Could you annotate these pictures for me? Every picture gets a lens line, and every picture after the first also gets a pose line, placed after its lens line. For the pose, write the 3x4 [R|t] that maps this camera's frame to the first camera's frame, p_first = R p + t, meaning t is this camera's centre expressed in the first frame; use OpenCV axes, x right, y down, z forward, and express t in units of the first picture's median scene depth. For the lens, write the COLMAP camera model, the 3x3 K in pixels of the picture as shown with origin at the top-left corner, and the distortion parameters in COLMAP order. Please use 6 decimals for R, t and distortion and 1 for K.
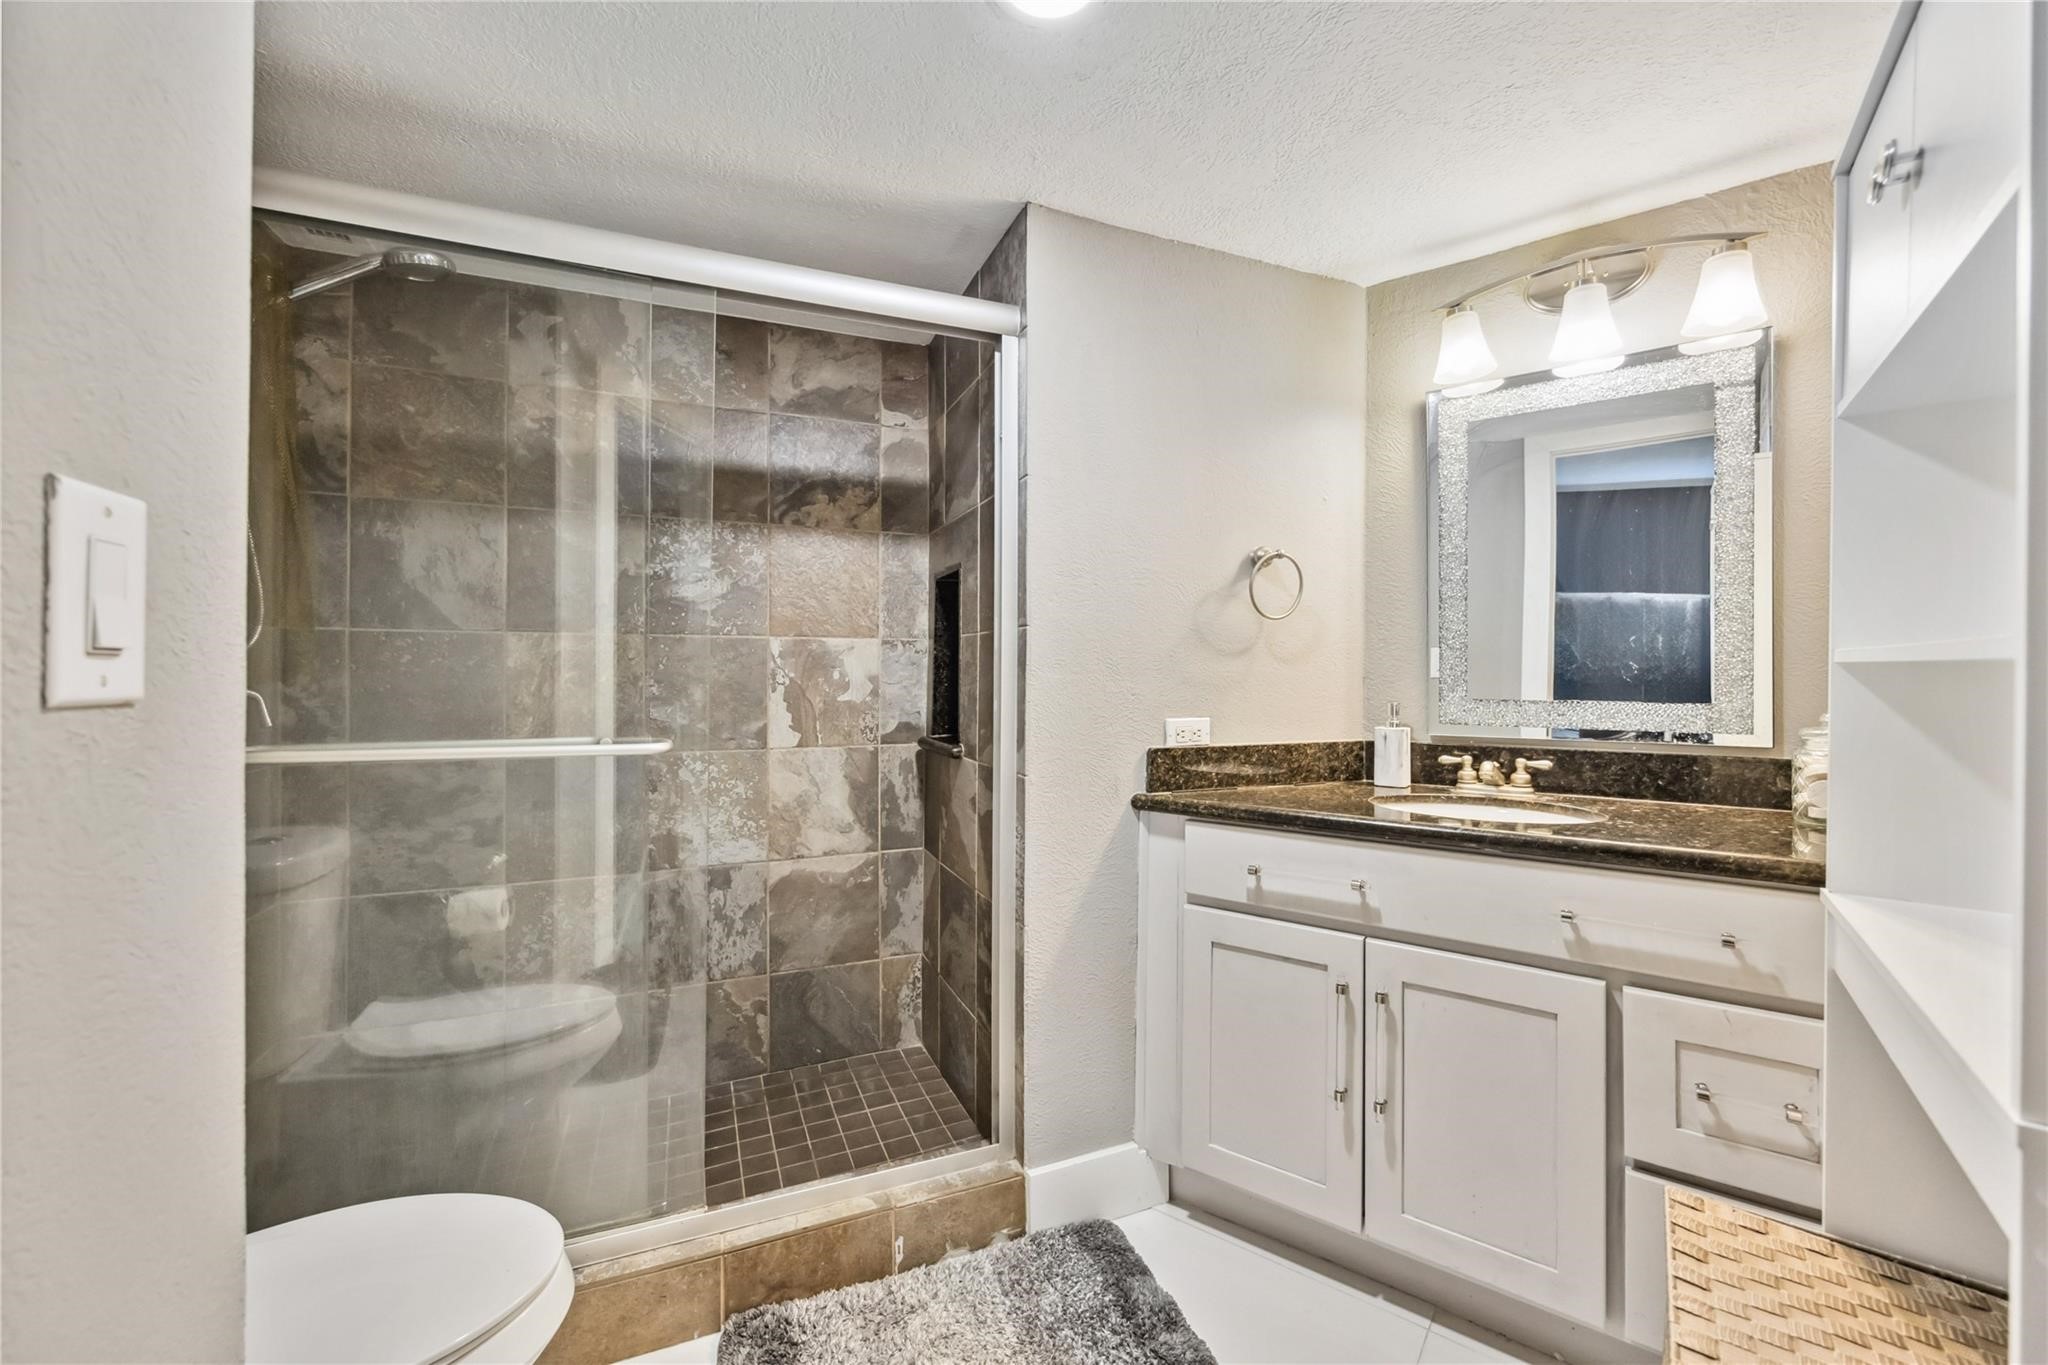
lens RADIAL K [[824.4, 0, 1021.4], [0, 824.4, 674.6], [0, 0, 1]] dist [-0.006962, 0.000490]
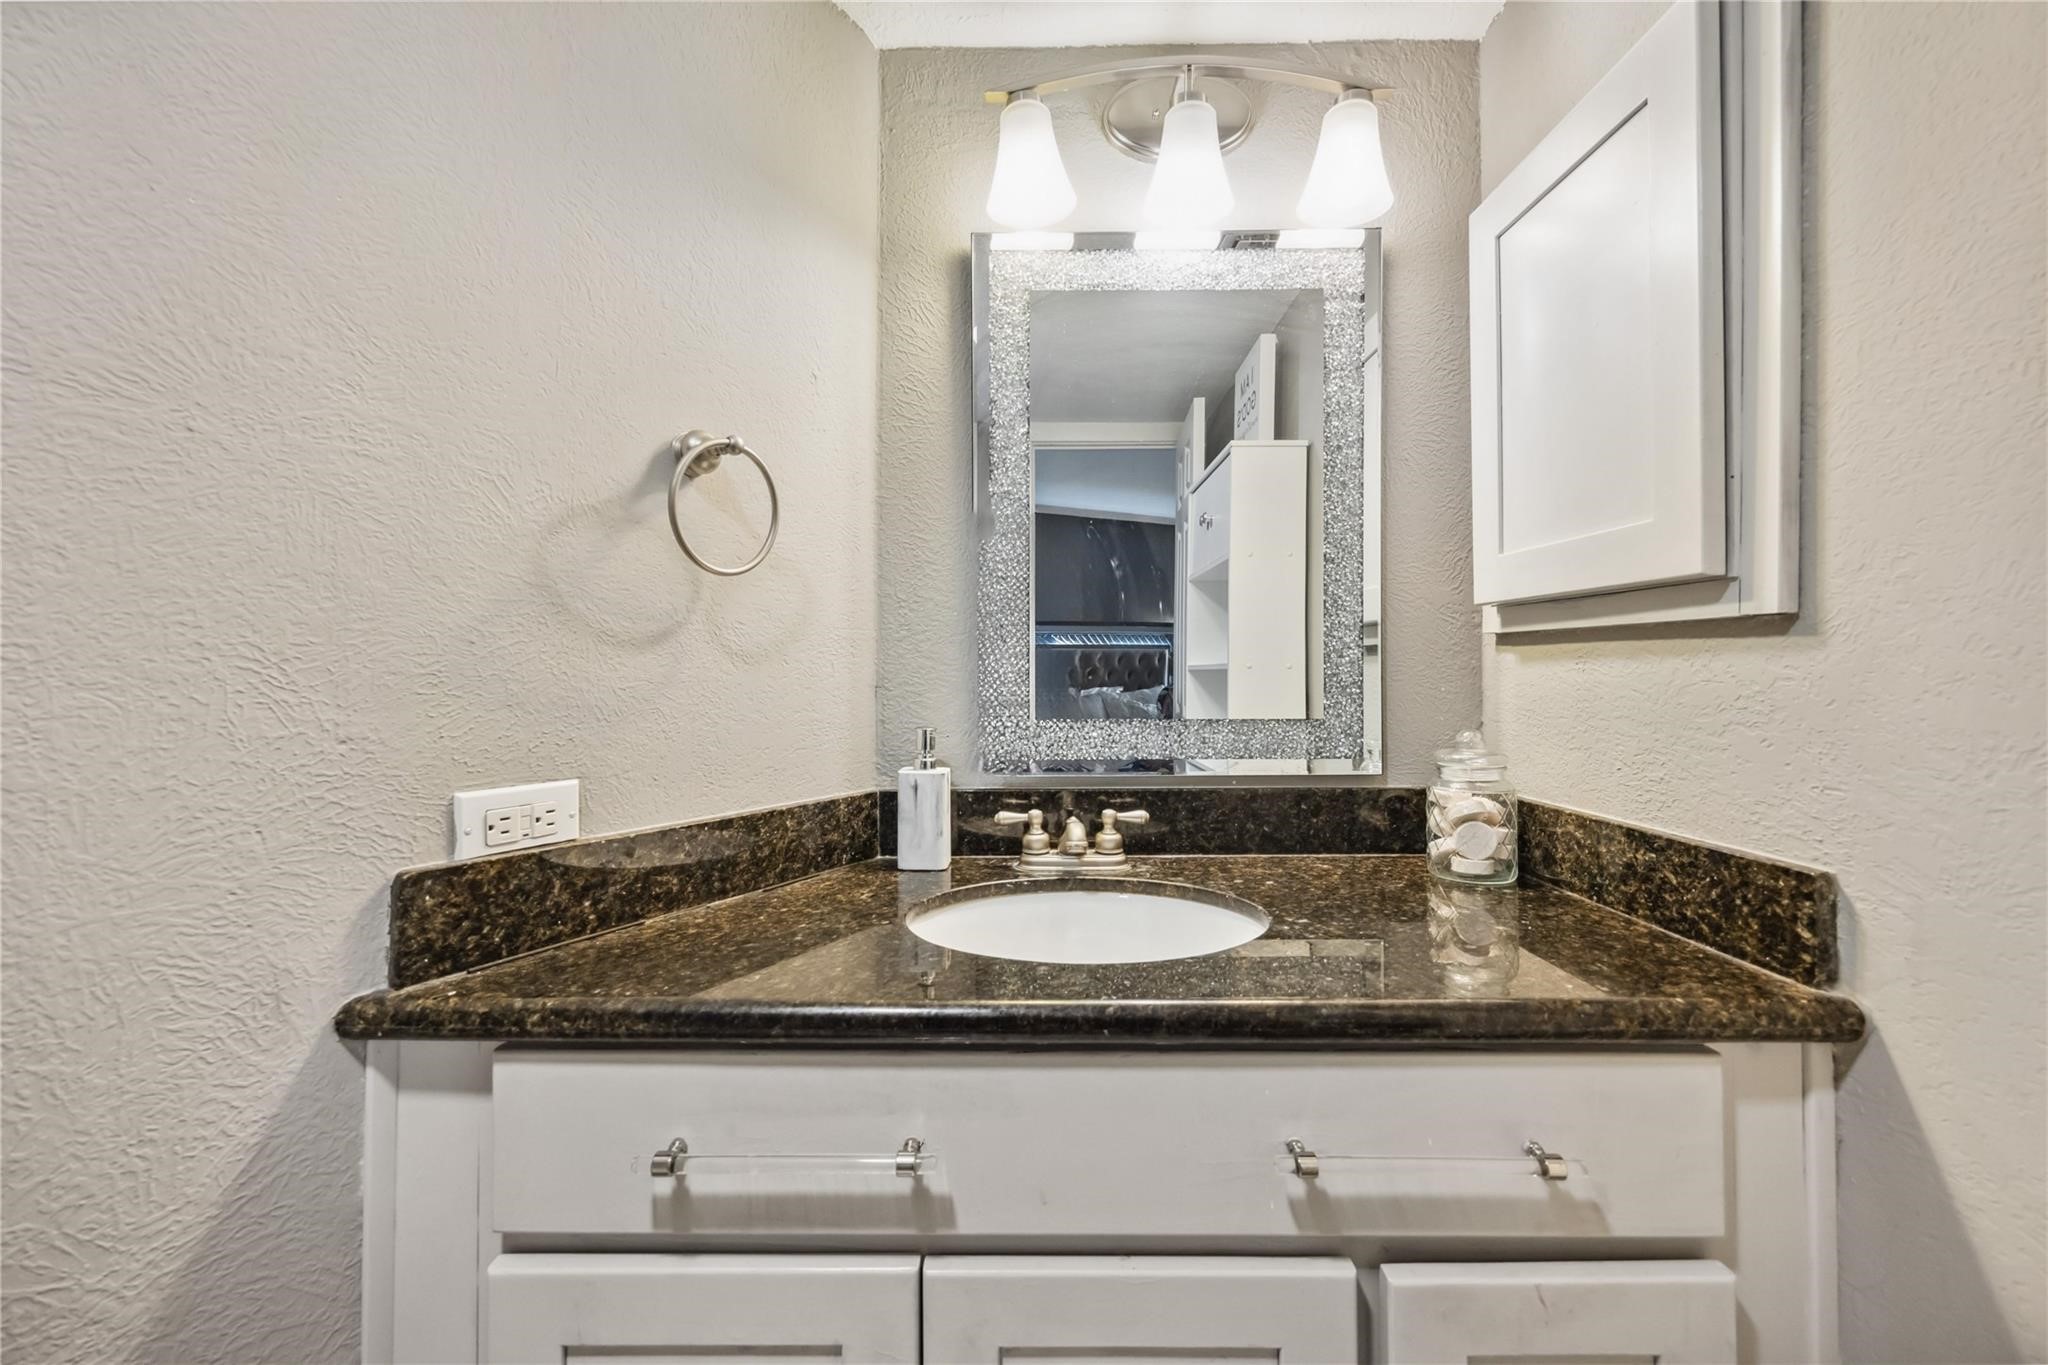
lens RADIAL K [[824.4, 0, 1025.4], [0, 824.4, 676.3], [0, 0, 1]] dist [-0.006962, 0.000490]
pose [[0.808389, -0.003147, 0.588640, 0.167864], [0.003853, 0.999993, 0.000055, -0.003960], [-0.588635, 0.002224, 0.808396, 0.506855]]
